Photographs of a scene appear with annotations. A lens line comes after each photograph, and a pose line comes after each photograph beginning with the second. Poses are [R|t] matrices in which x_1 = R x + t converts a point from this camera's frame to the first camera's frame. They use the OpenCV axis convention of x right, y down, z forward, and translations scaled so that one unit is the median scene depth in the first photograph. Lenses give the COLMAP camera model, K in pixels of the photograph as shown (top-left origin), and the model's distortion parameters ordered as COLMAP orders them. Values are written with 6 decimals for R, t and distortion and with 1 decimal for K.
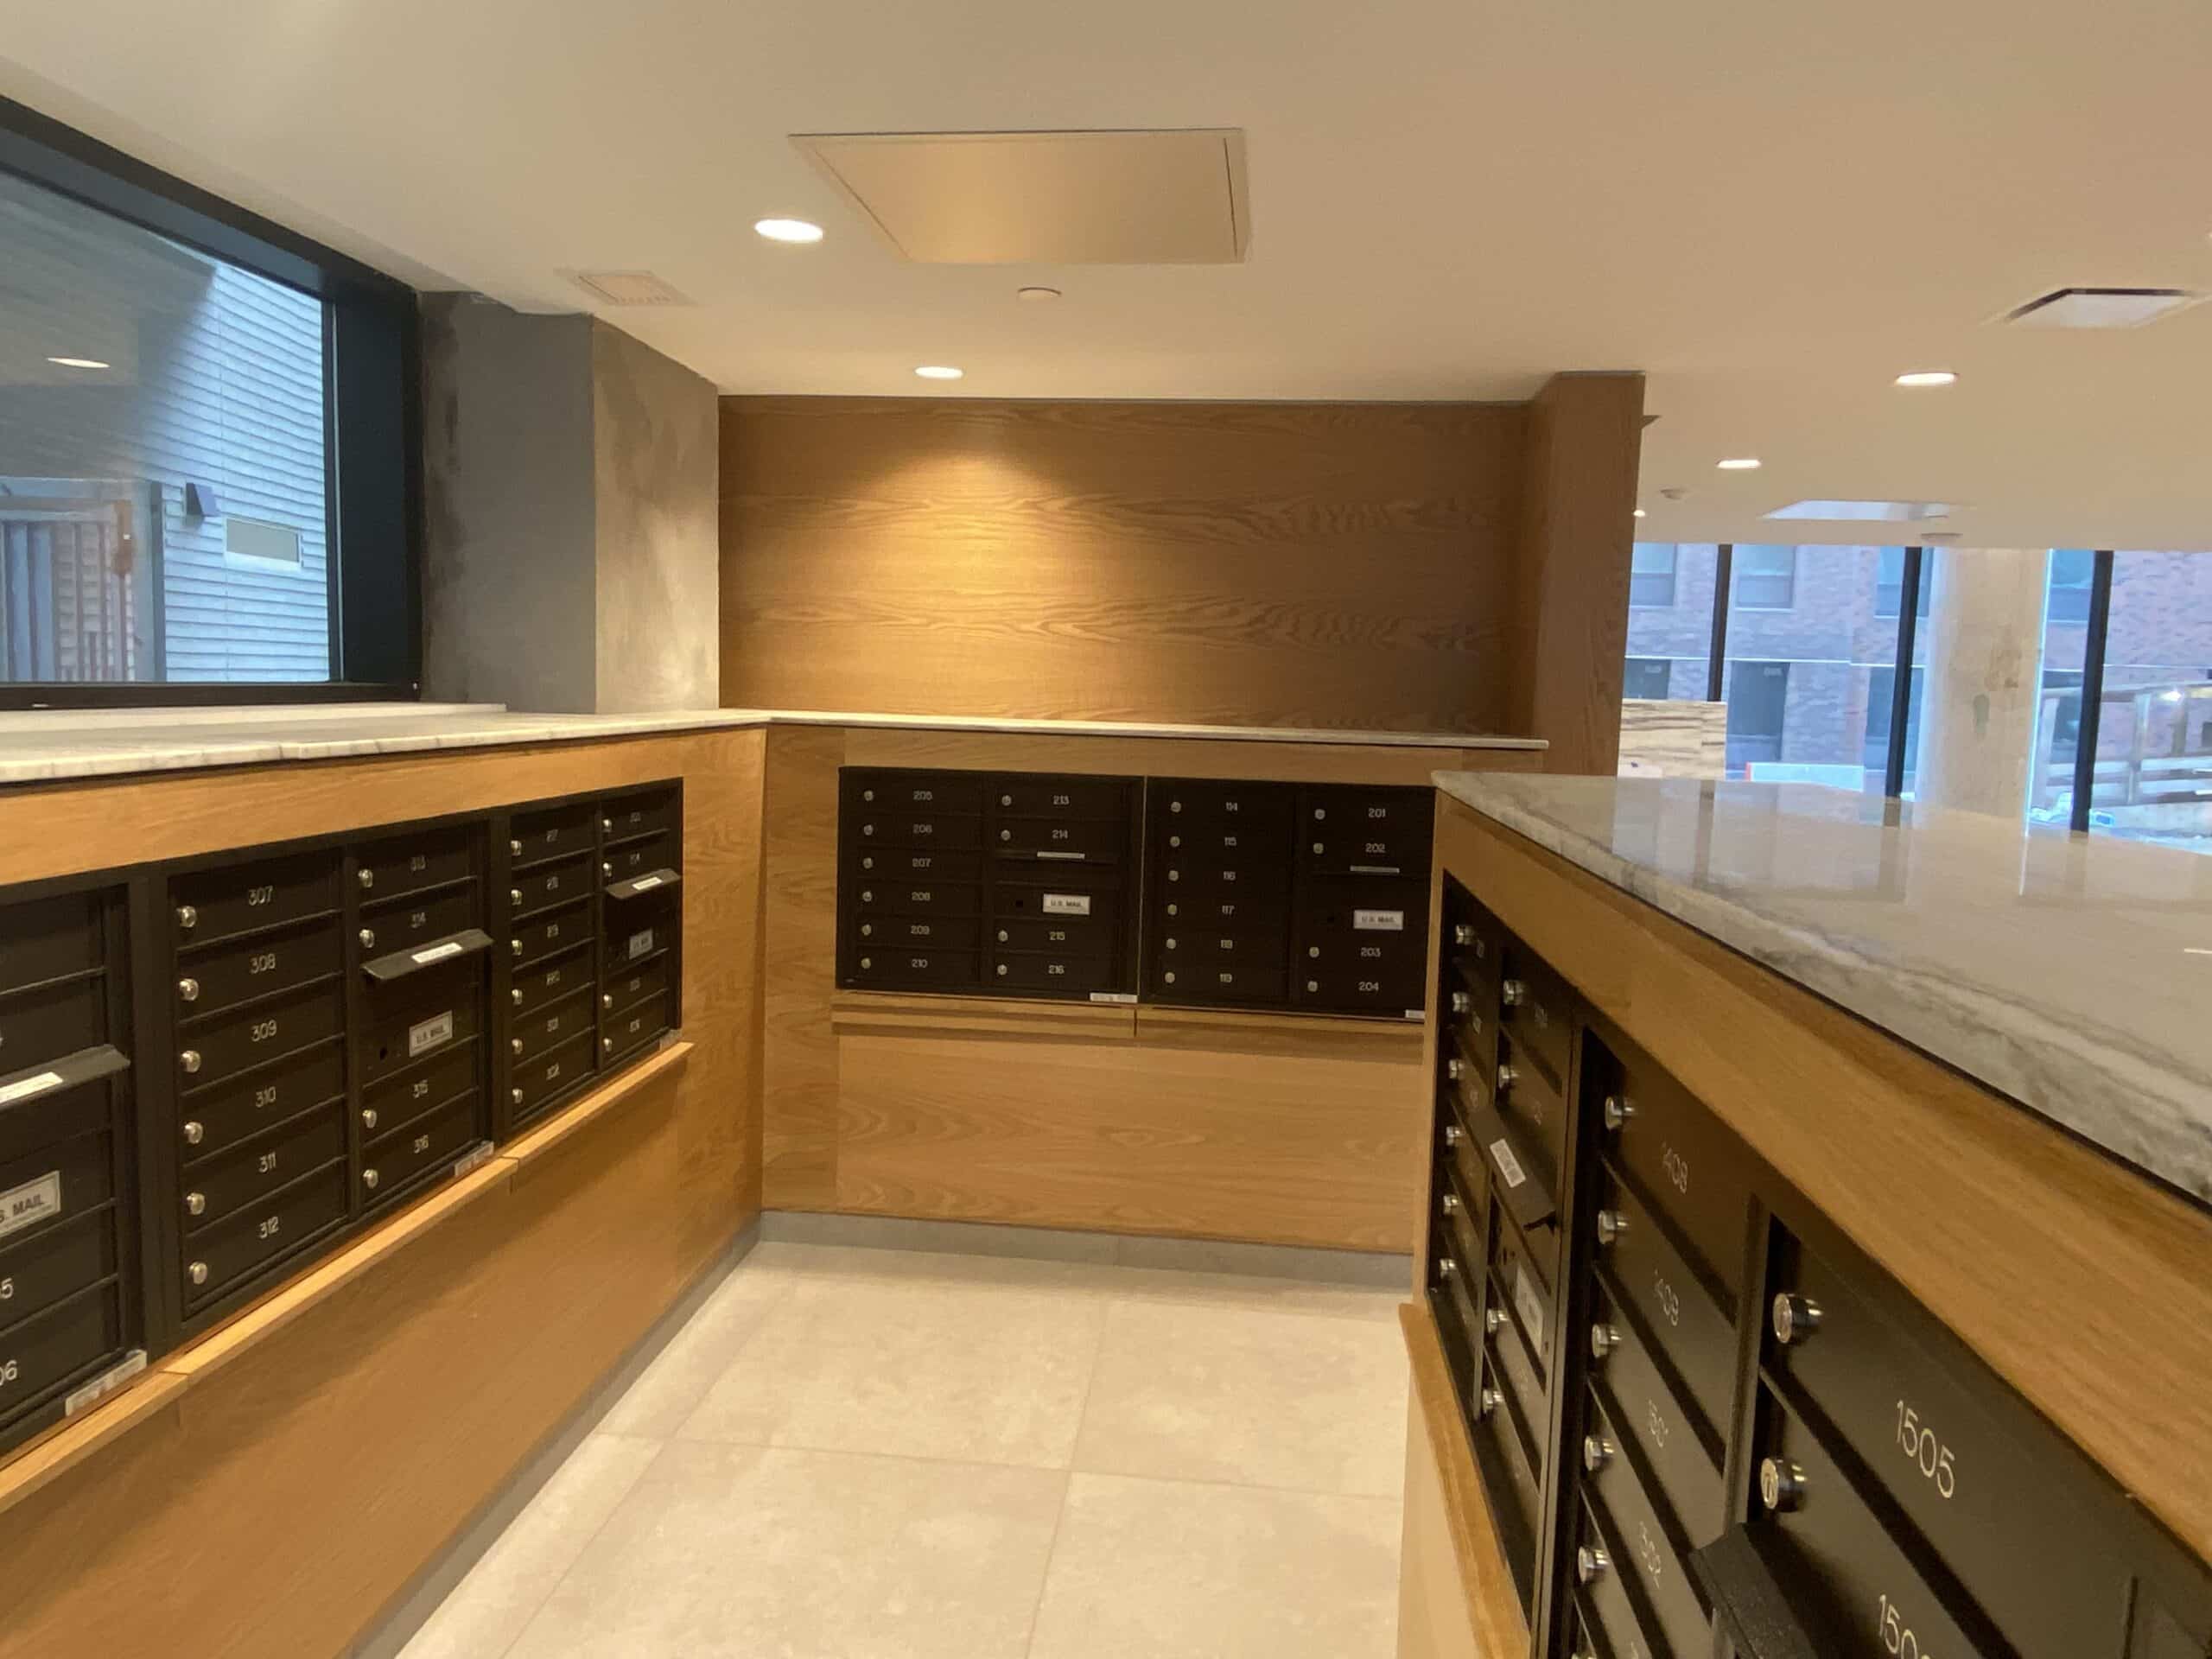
lens RADIAL K [[1472.1, 0, 1101.4], [0, 1472.1, 827.4], [0, 0, 1]] dist [0.087571, -0.102334]
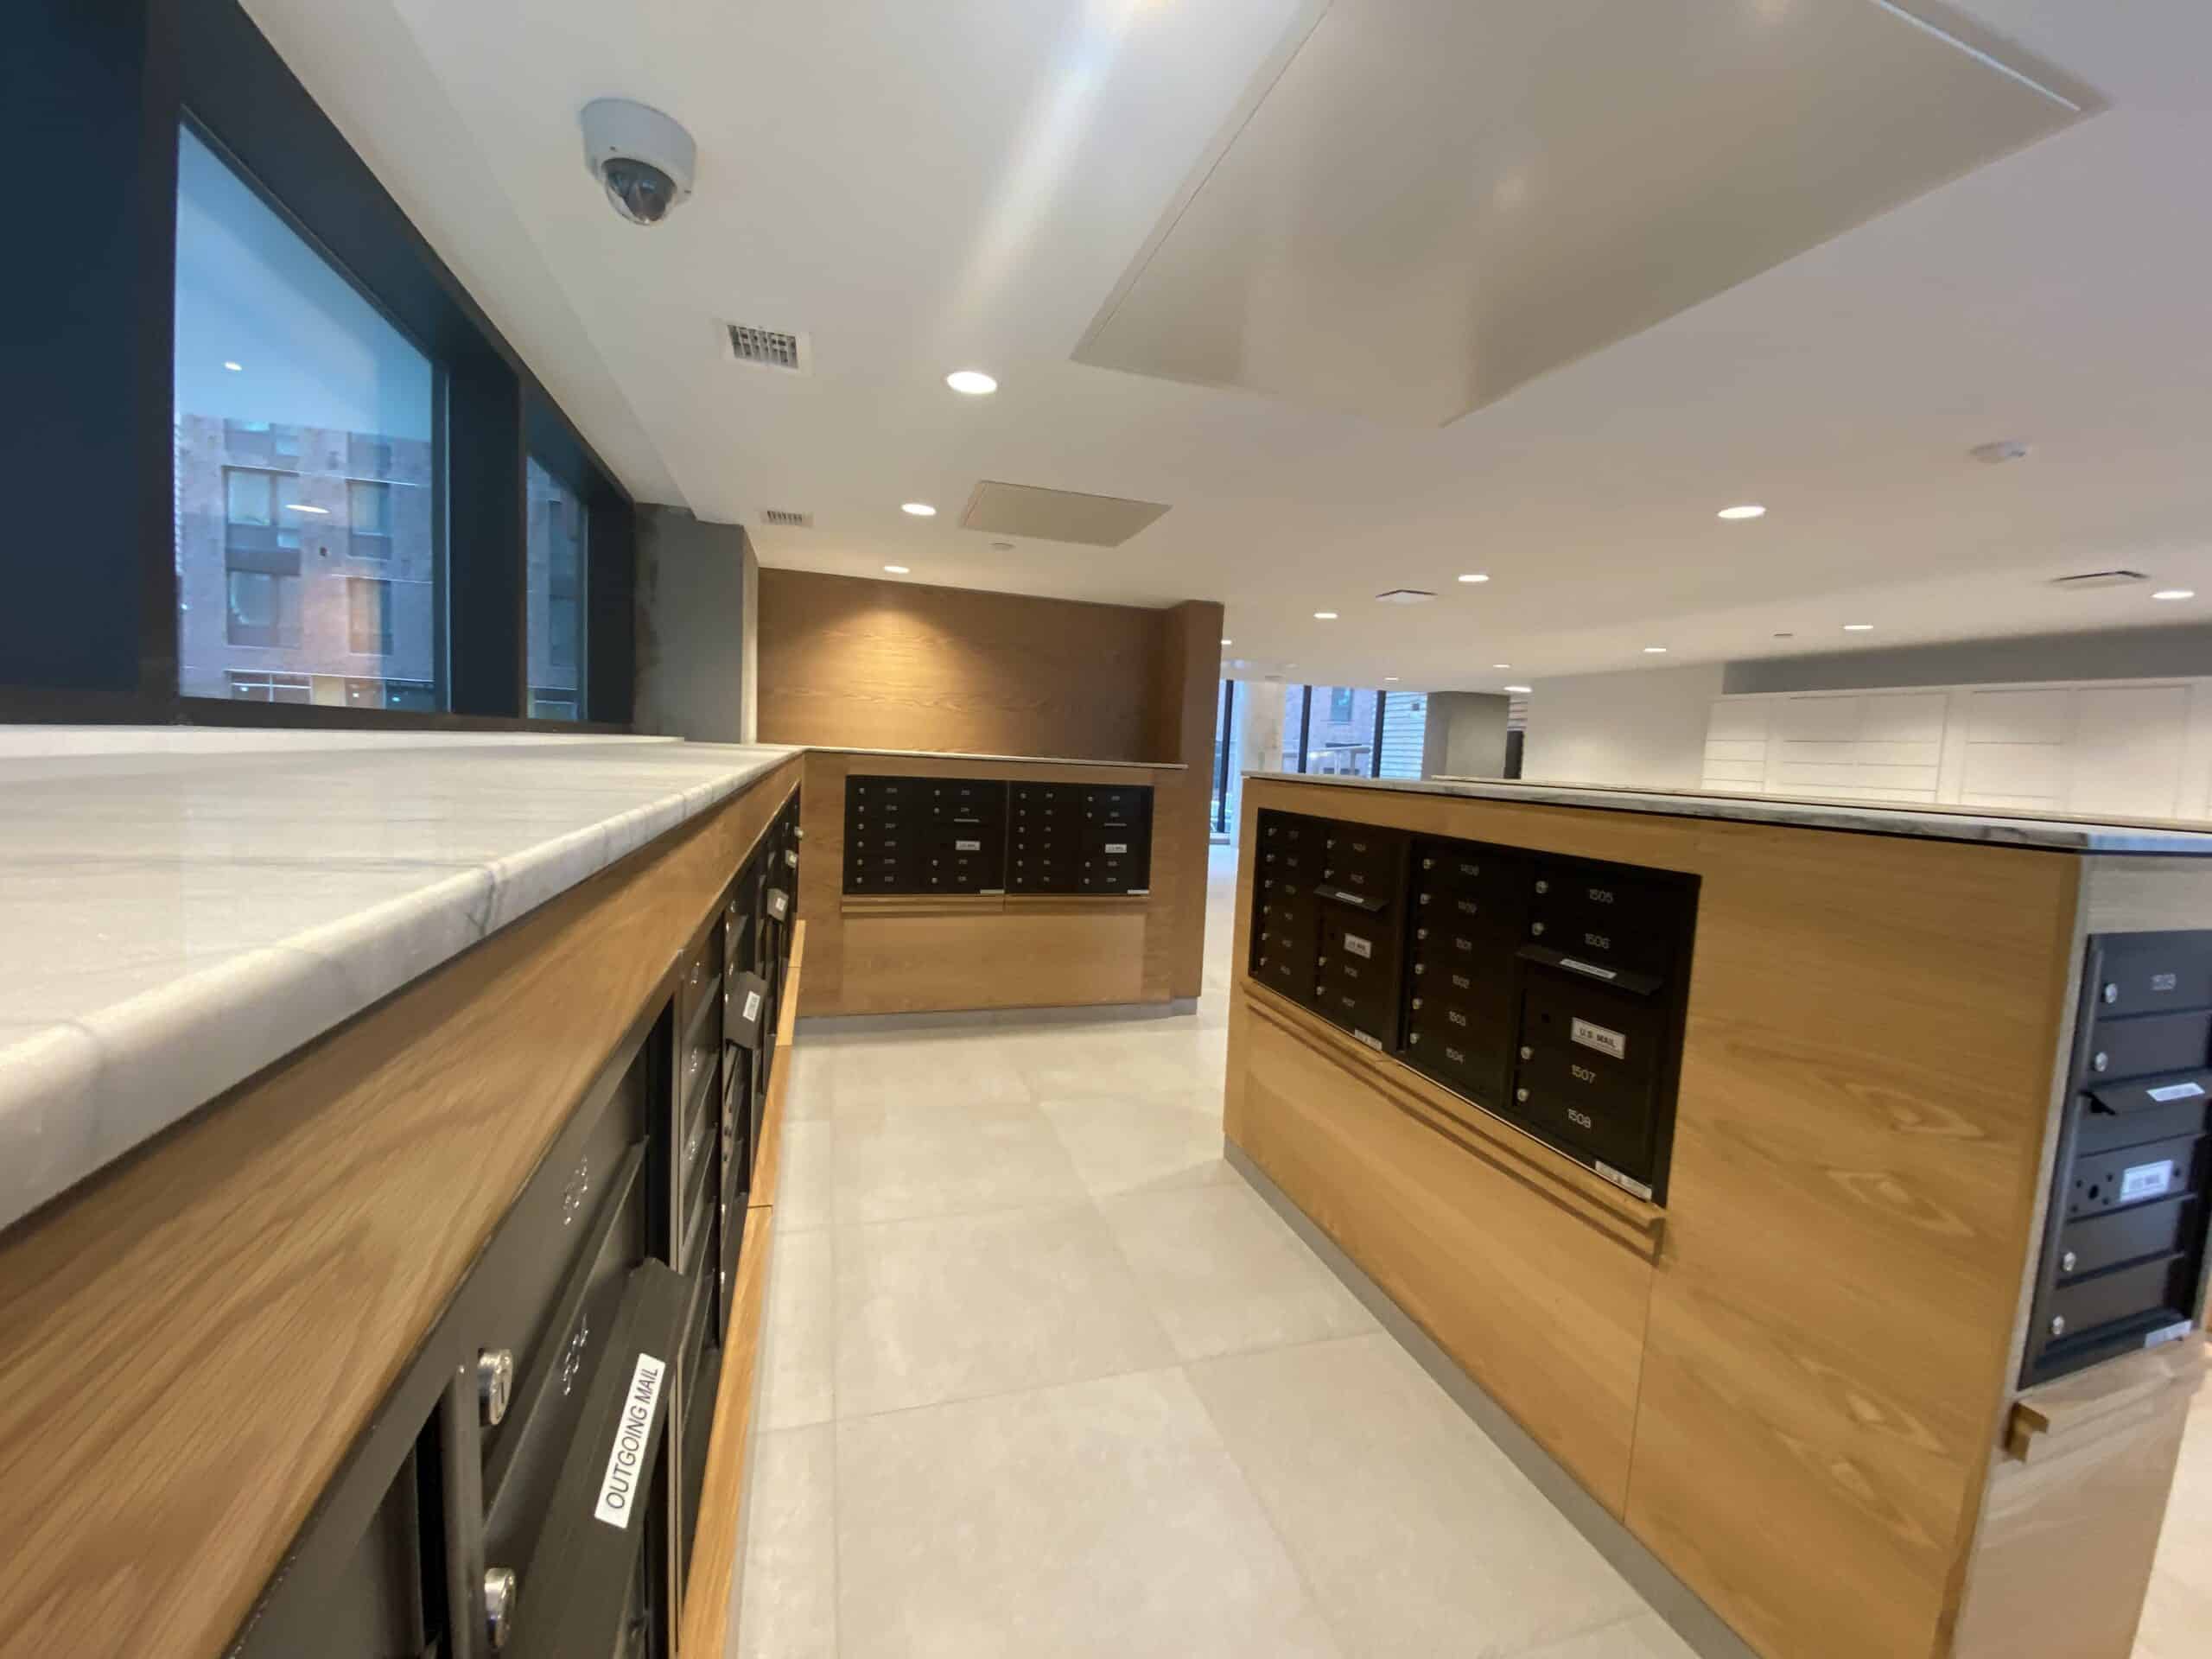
lens RADIAL K [[885.1, 0, 1110.8], [0, 885.1, 832.4], [0, 0, 1]] dist [0.044346, -0.034255]
pose [[0.914876, -0.019904, 0.403243, -0.332551], [0.017651, 0.999801, 0.009304, 0.027455], [-0.403348, -0.001394, 0.915046, -0.165867]]
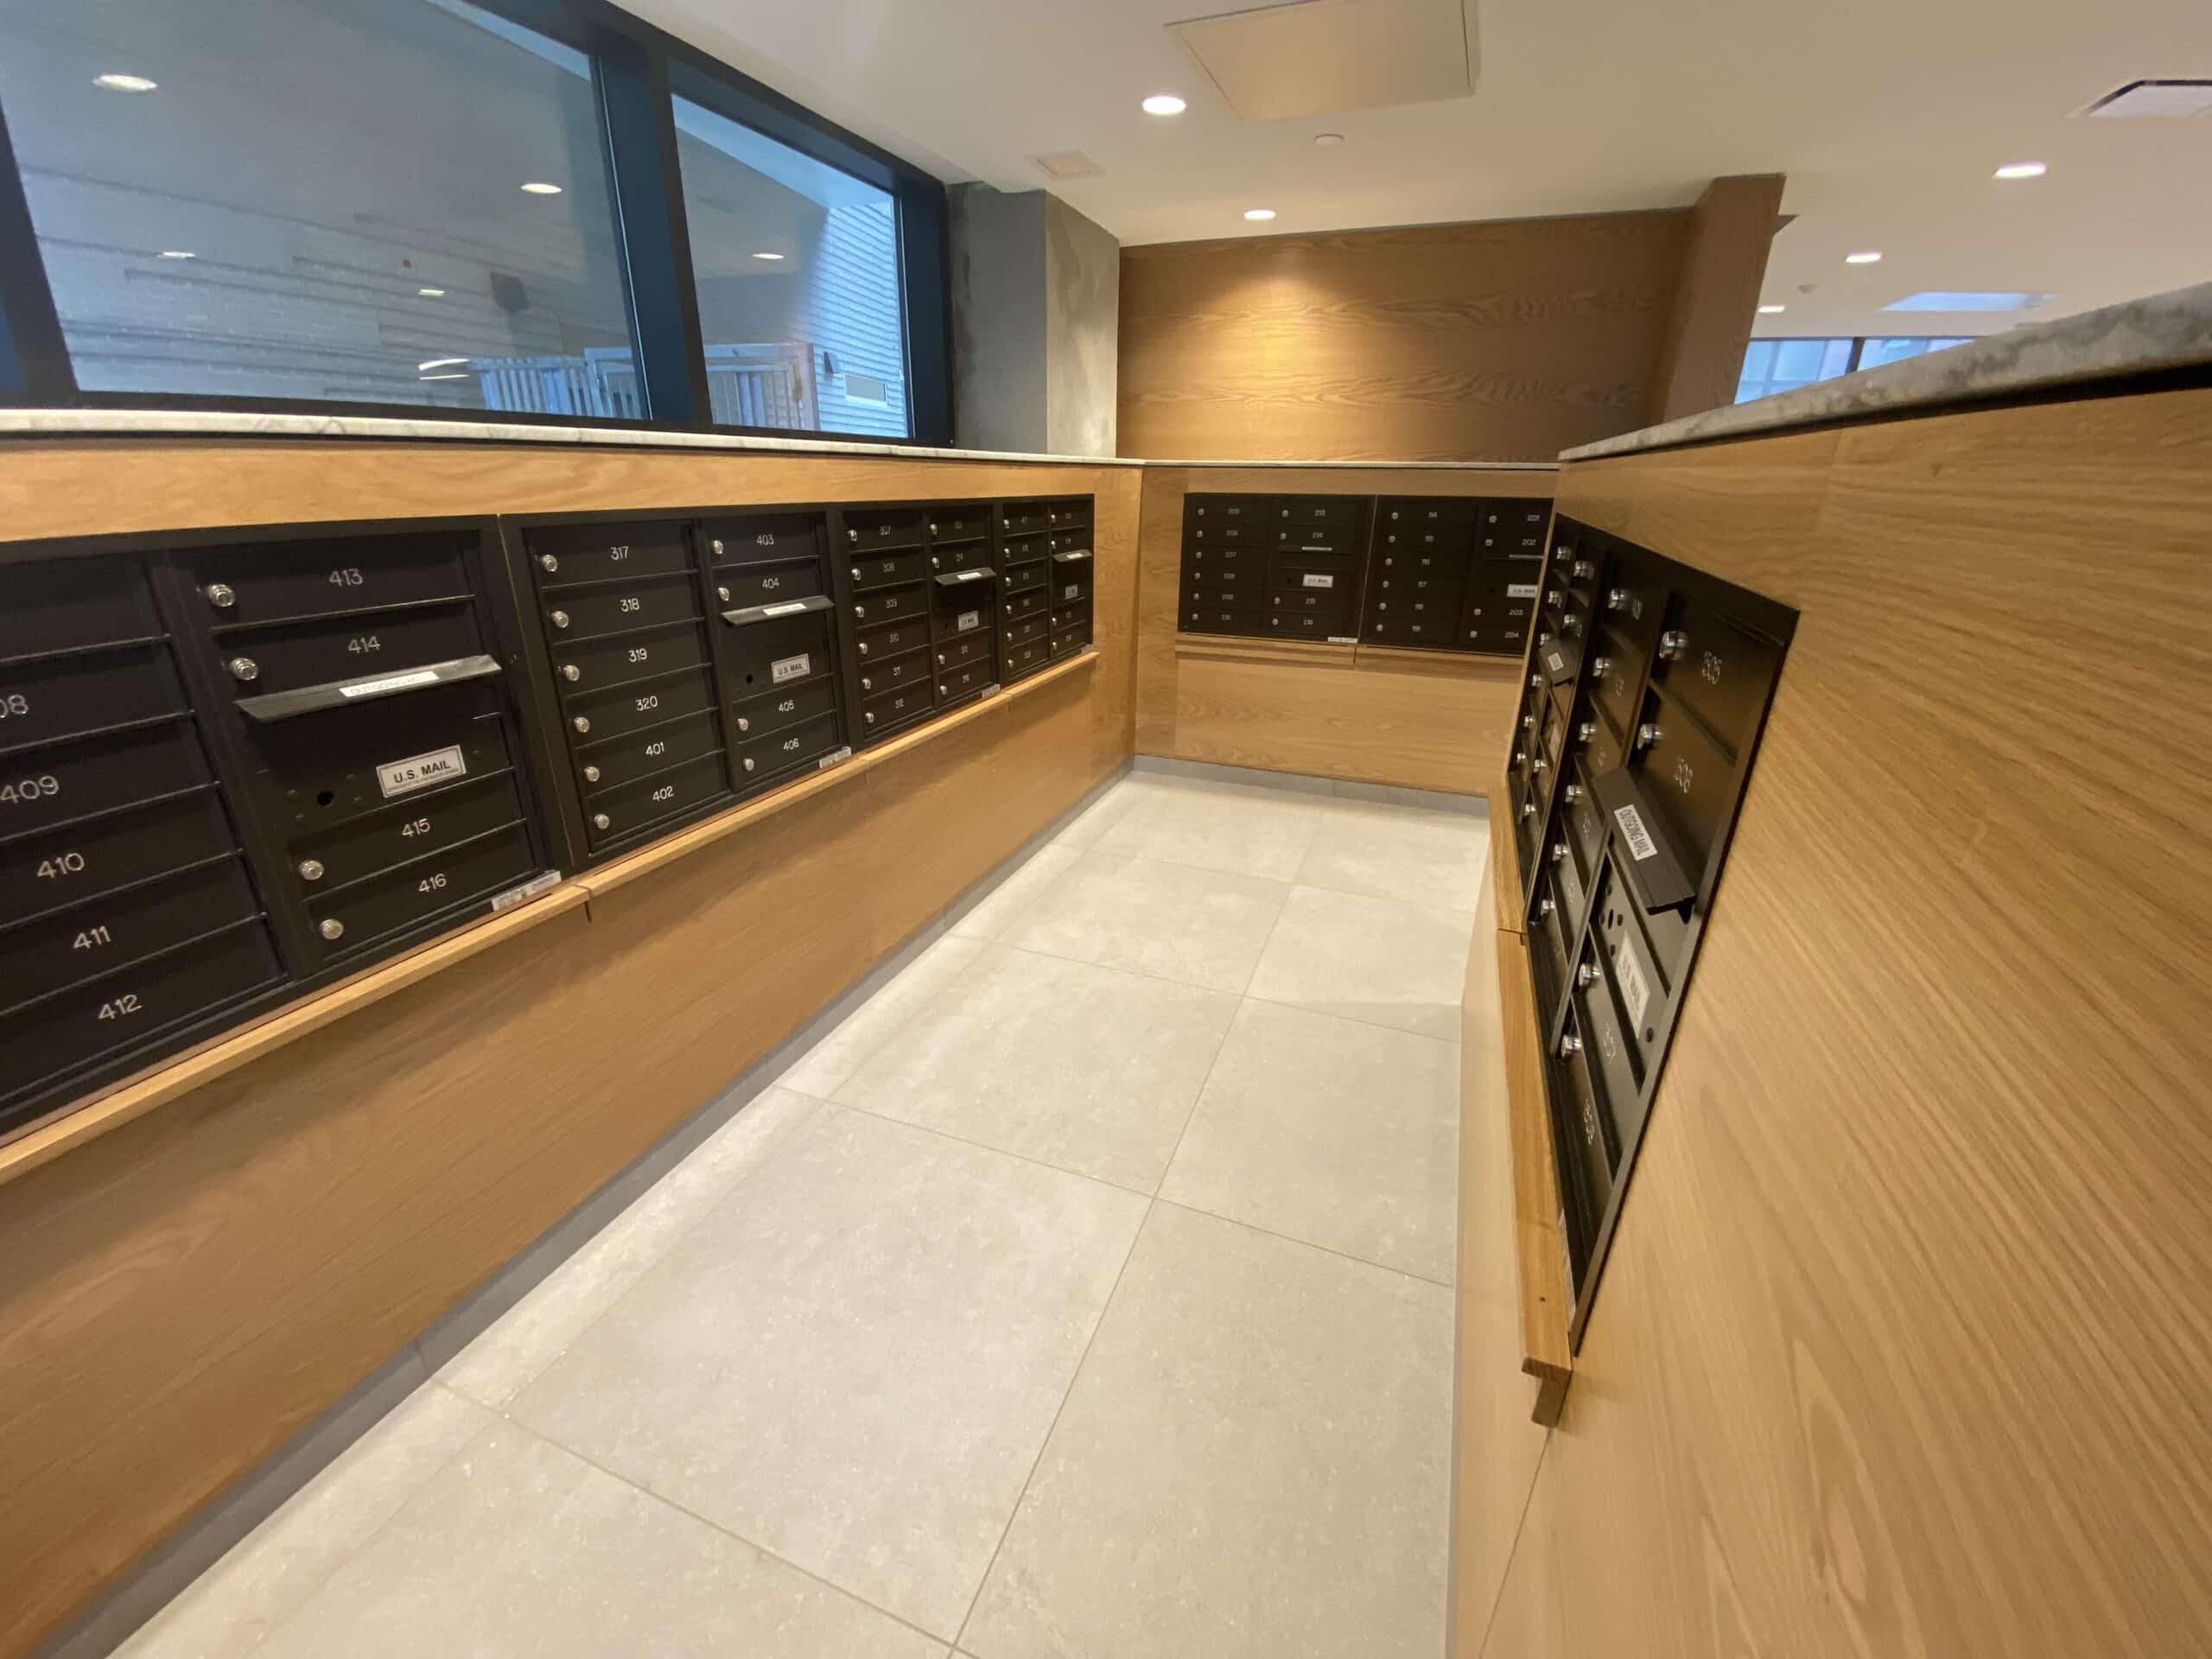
lens RADIAL K [[885.1, 0, 1110.8], [0, 885.1, 832.4], [0, 0, 1]] dist [0.044346, -0.034255]
pose [[0.966450, 0.082047, -0.243397, 0.018094], [-0.013783, 0.962810, 0.269827, 0.058720], [0.256483, -0.257420, 0.931639, -0.055262]]
